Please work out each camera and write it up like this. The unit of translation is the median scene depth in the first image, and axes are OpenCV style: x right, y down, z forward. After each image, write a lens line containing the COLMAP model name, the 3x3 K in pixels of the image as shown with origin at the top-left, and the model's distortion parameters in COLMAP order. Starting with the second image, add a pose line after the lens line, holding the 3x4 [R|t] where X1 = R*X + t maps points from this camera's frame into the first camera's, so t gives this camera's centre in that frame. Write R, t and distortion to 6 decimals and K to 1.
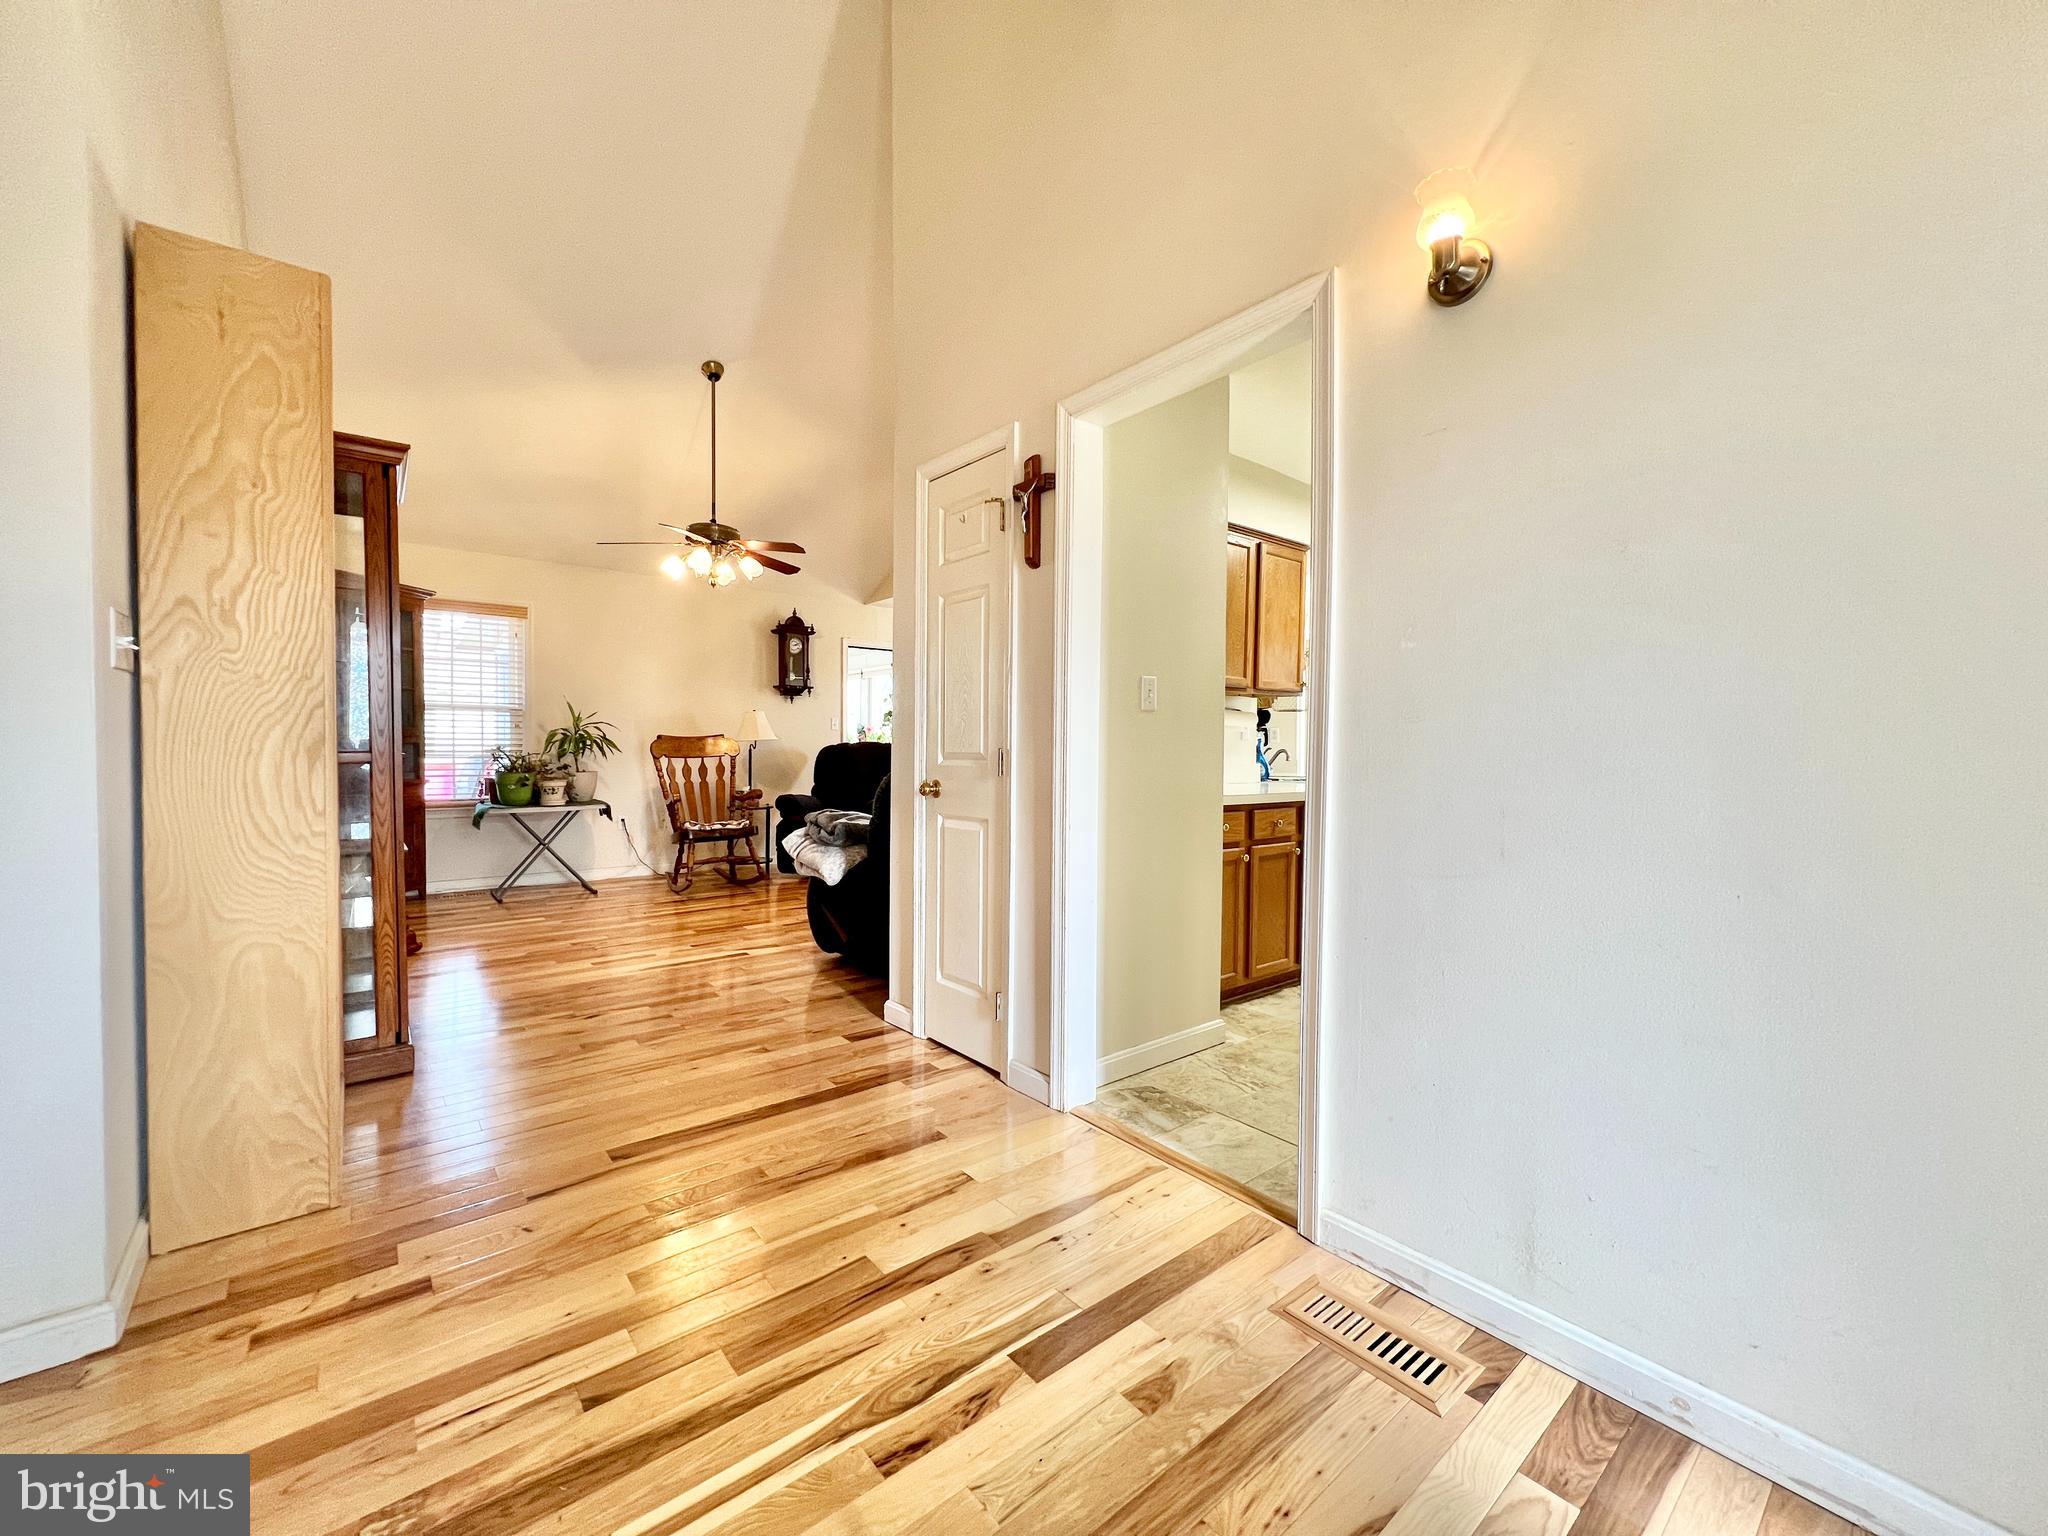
lens RADIAL K [[818.7, 0, 1015.8], [0, 818.7, 760.3], [0, 0, 1]] dist [-0.001769, 0.000508]
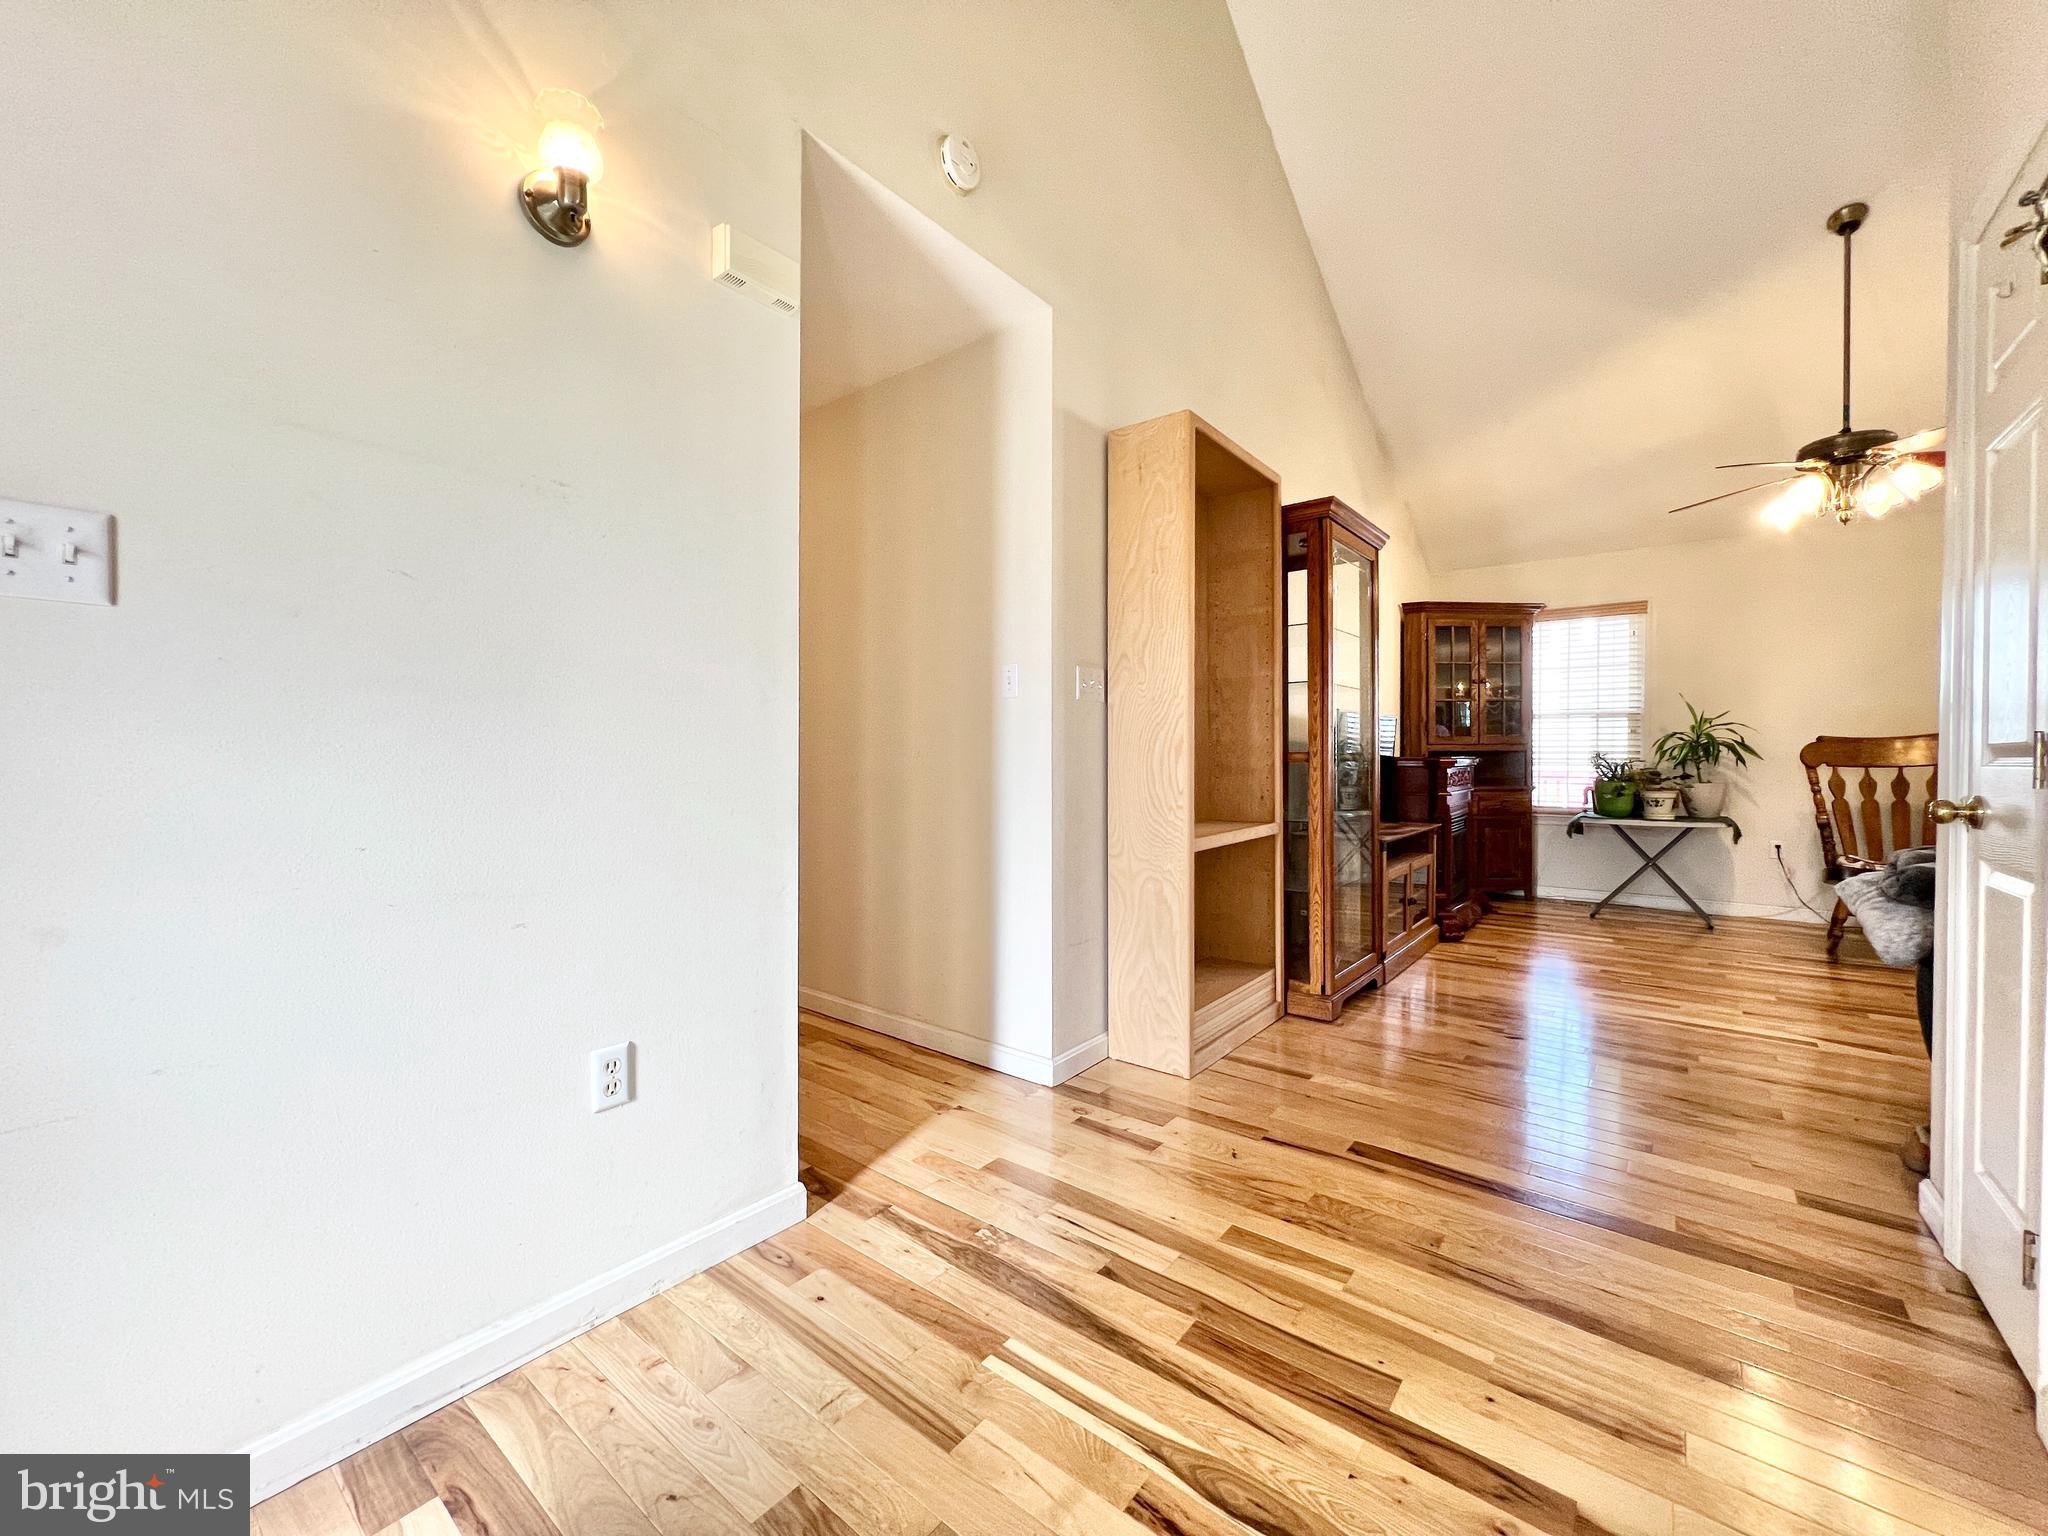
lens RADIAL K [[818.7, 0, 1027.1], [0, 818.7, 766.6], [0, 0, 1]] dist [-0.001769, 0.000508]
pose [[0.213211, 0.006126, -0.976987, 0.320022], [-0.016312, 0.999863, 0.002710, 0.013736], [0.976870, 0.015359, 0.213282, 0.302241]]
